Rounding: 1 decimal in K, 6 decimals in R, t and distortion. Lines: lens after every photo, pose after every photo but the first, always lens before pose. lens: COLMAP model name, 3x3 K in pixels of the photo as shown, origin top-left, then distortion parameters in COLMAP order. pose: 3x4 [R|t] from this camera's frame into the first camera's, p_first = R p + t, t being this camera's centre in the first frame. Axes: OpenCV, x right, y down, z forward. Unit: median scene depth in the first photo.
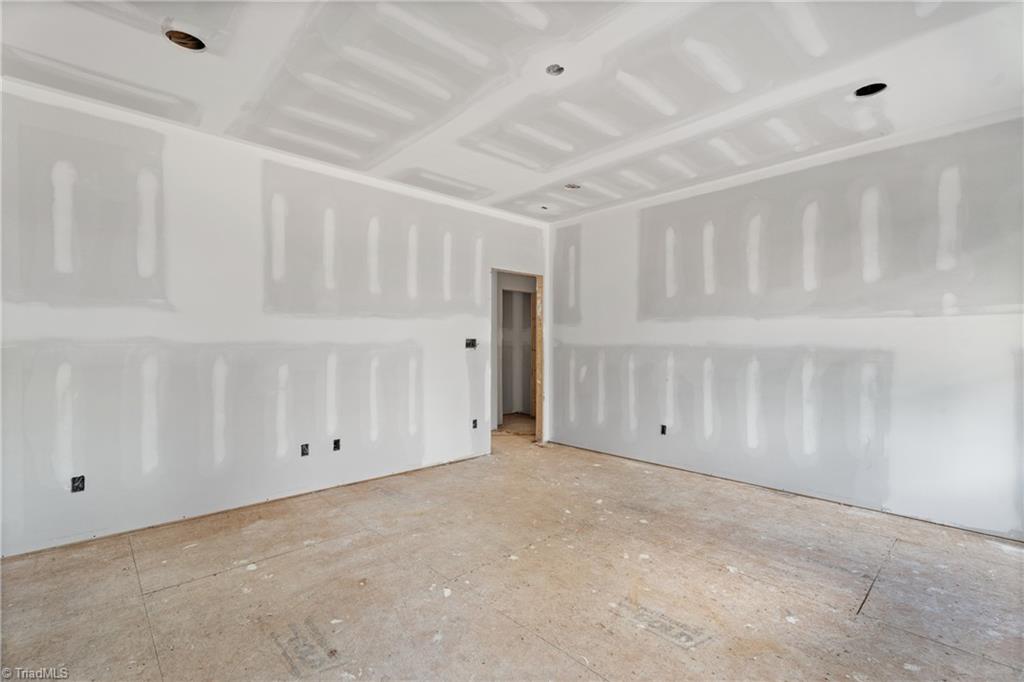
lens RADIAL K [[457.6, 0, 512.0], [0, 457.6, 341.0], [0, 0, 1]] dist [0.001600, 0.000210]
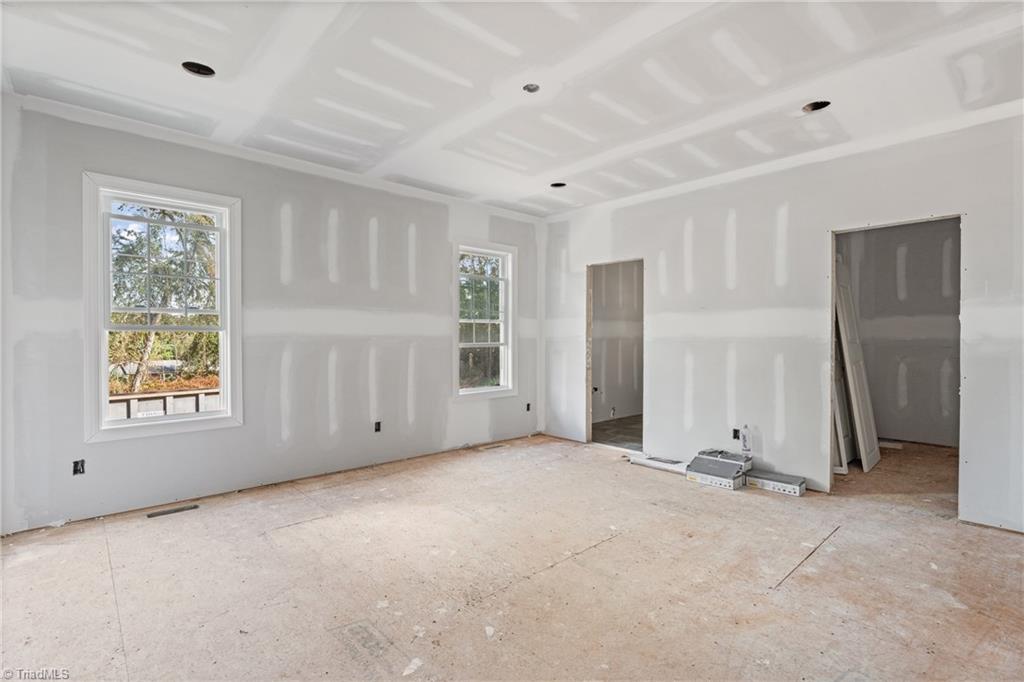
lens RADIAL K [[487.0, 0, 512.0], [0, 487.0, 341.0], [0, 0, 1]] dist [0.000062, -0.000007]
pose [[-0.999918, -0.005404, 0.011633, 0.113507], [-0.005395, 0.999985, 0.000799, 0.014767], [-0.011637, 0.000736, -0.999932, 2.046079]]
